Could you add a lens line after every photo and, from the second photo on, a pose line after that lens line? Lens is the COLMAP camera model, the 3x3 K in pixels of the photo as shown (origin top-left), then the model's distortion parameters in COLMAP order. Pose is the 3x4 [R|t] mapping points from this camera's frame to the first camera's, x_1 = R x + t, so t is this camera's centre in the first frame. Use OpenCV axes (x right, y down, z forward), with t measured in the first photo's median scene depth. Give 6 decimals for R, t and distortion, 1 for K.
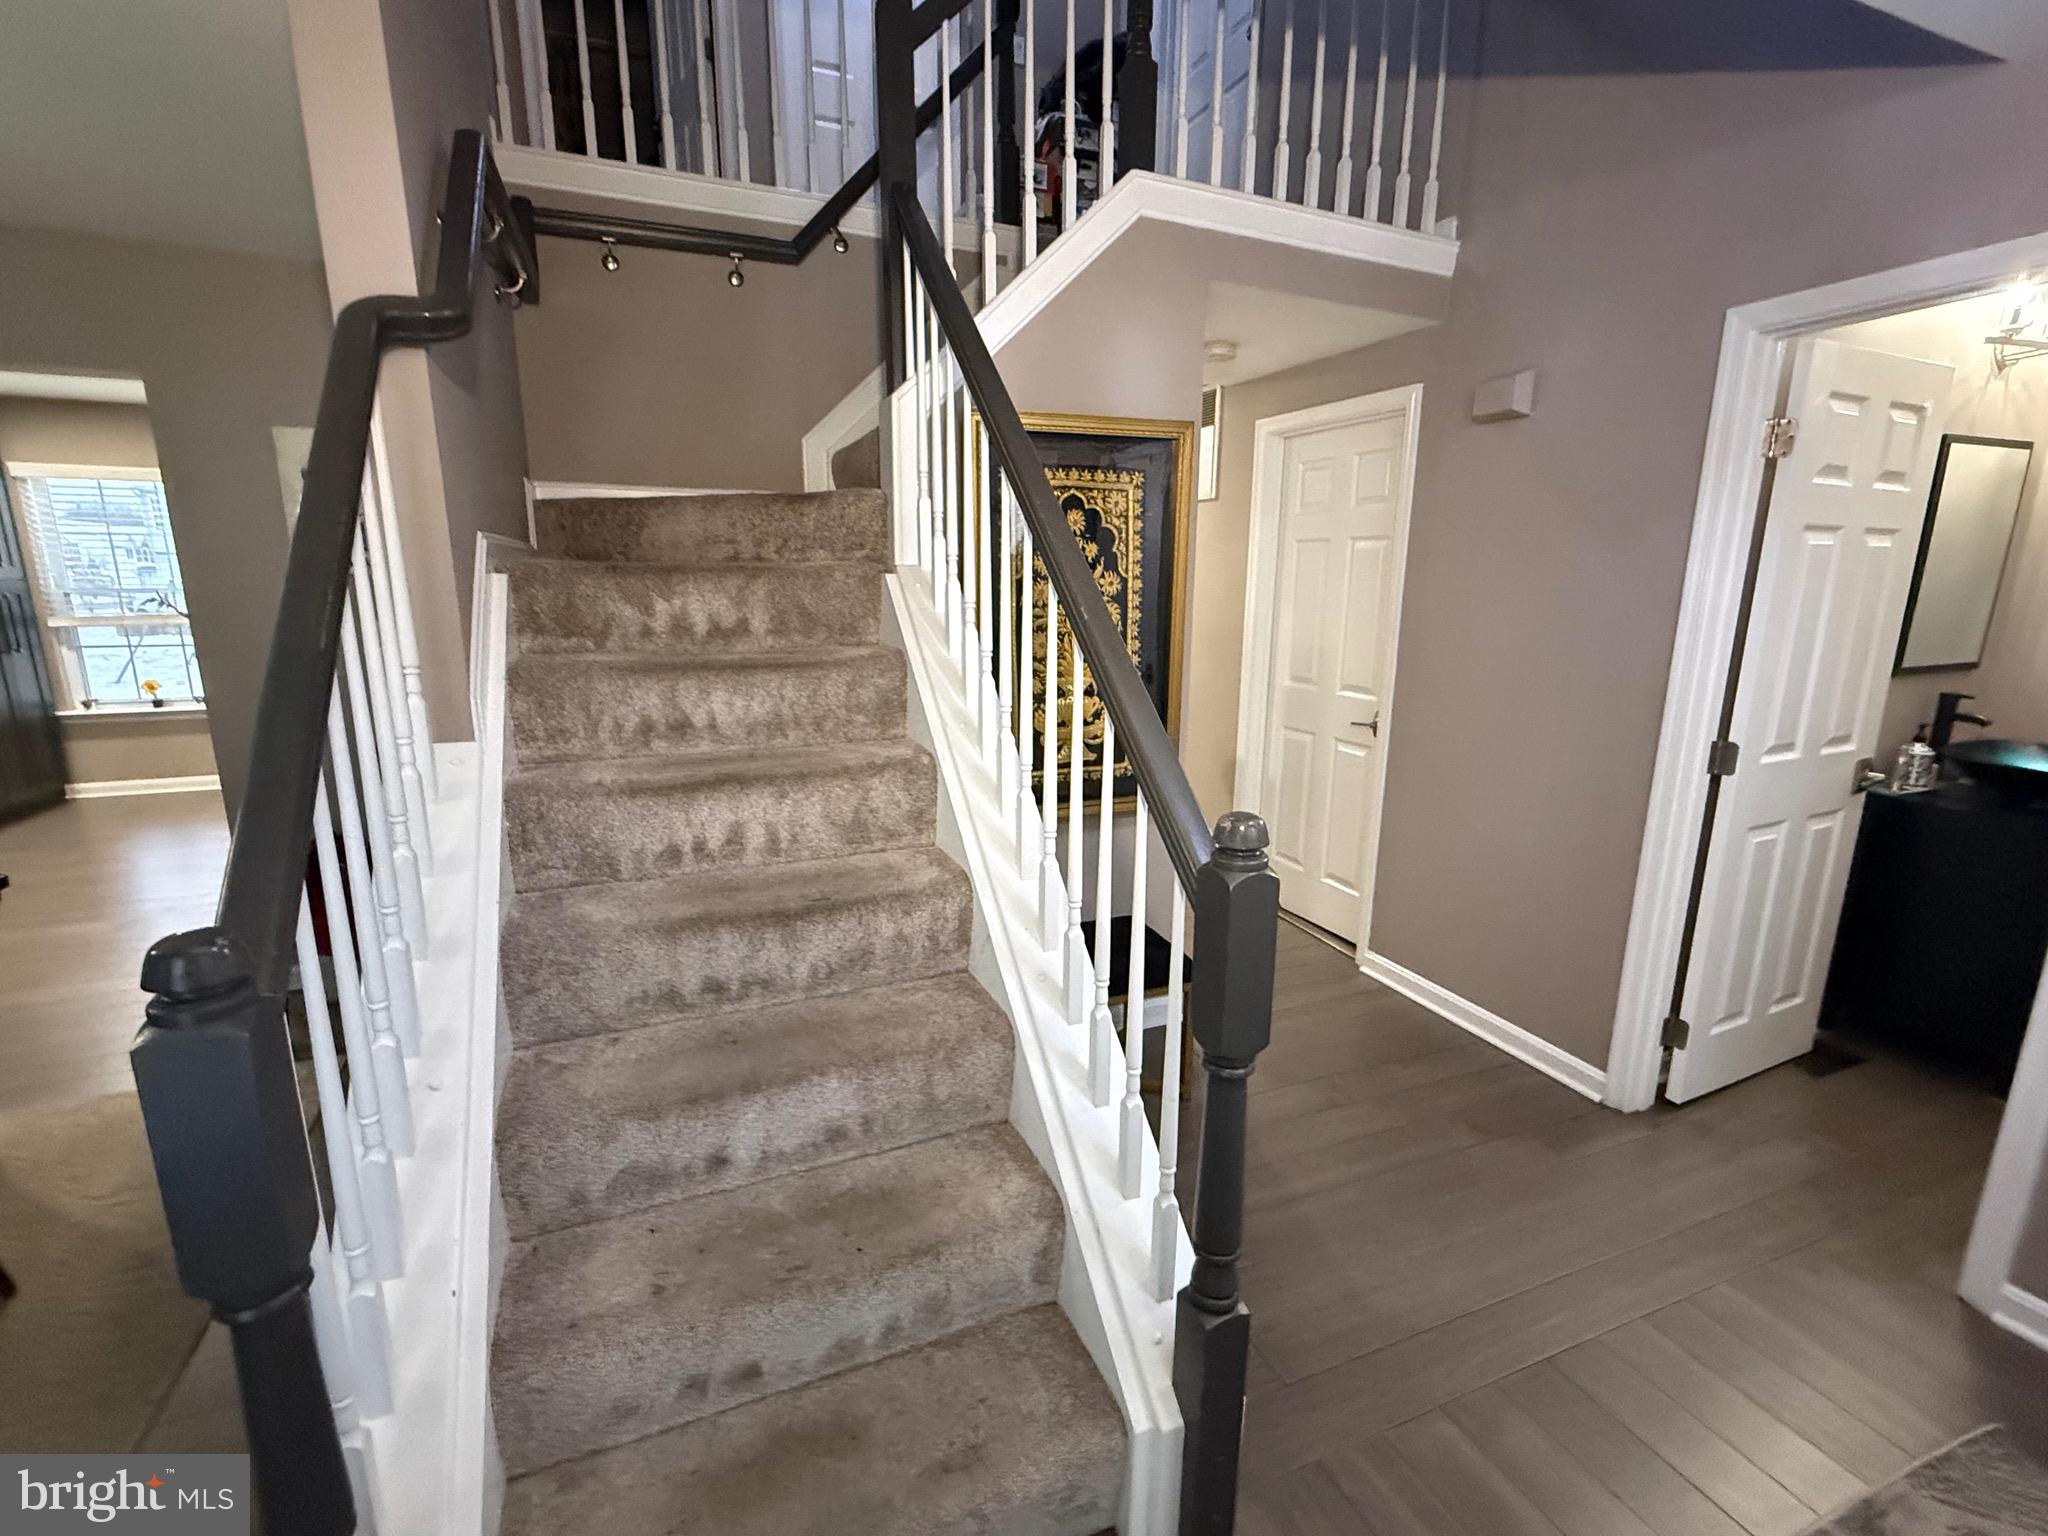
lens RADIAL K [[924.7, 0, 1026.4], [0, 924.7, 777.9], [0, 0, 1]] dist [0.011279, -0.000154]
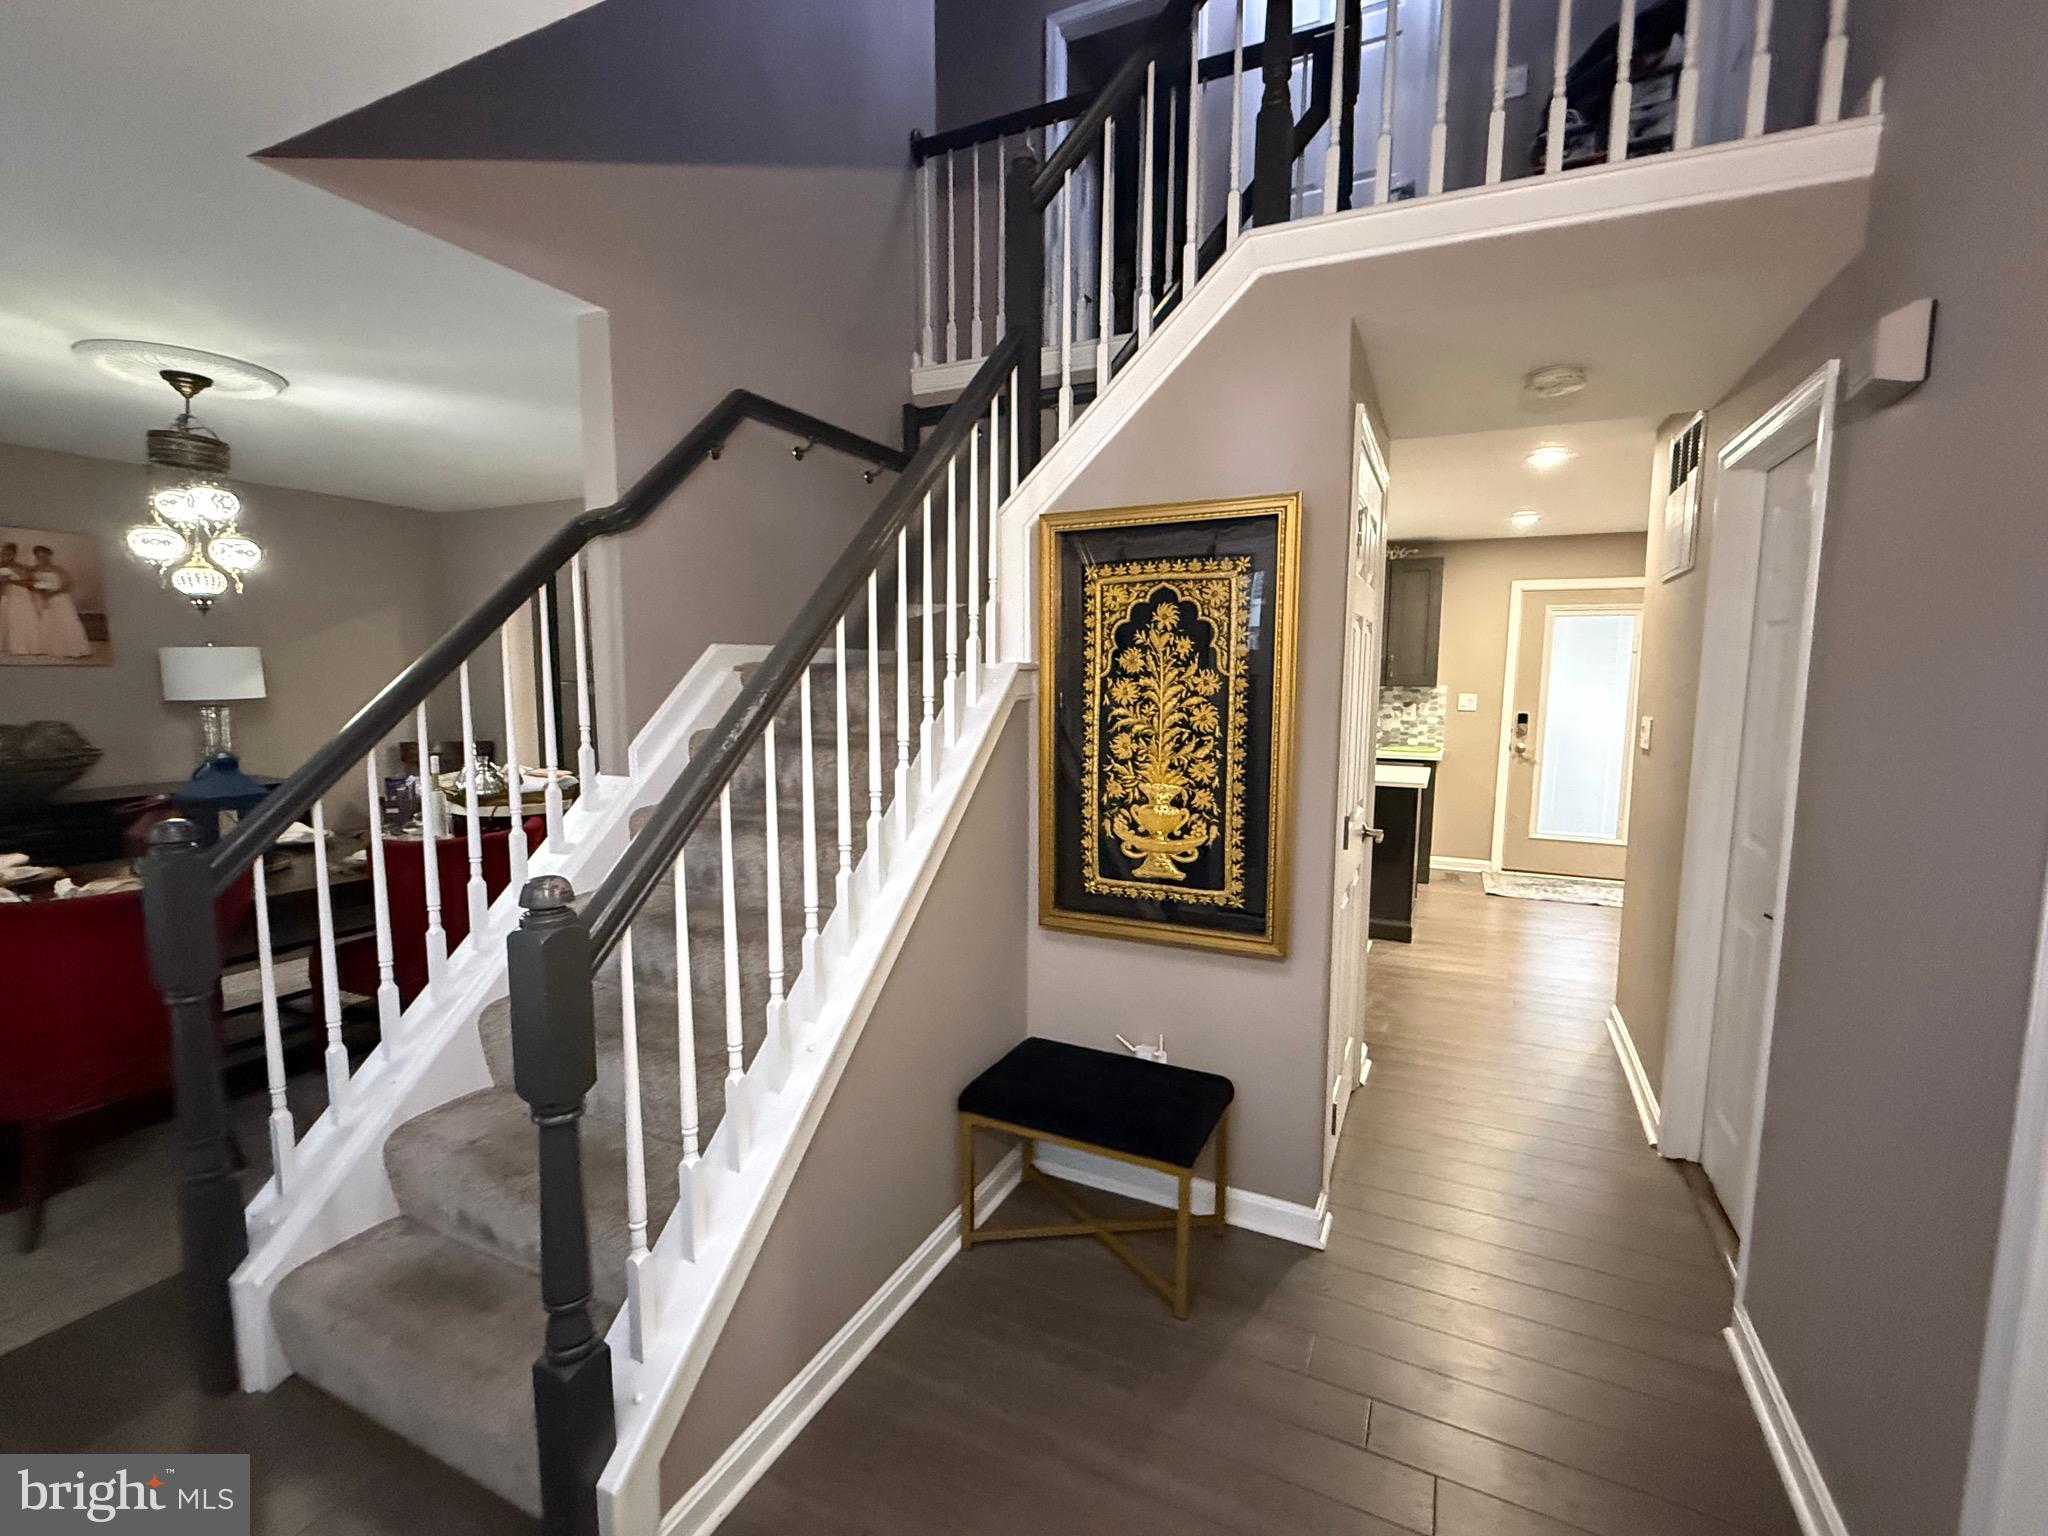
lens RADIAL K [[924.7, 0, 1026.4], [0, 924.7, 777.9], [0, 0, 1]] dist [0.011279, -0.000154]
pose [[0.677943, 0.077433, -0.731025, 0.627527], [-0.152888, 0.987544, -0.037182, -0.061912], [0.719040, 0.136973, 0.681337, 0.290167]]
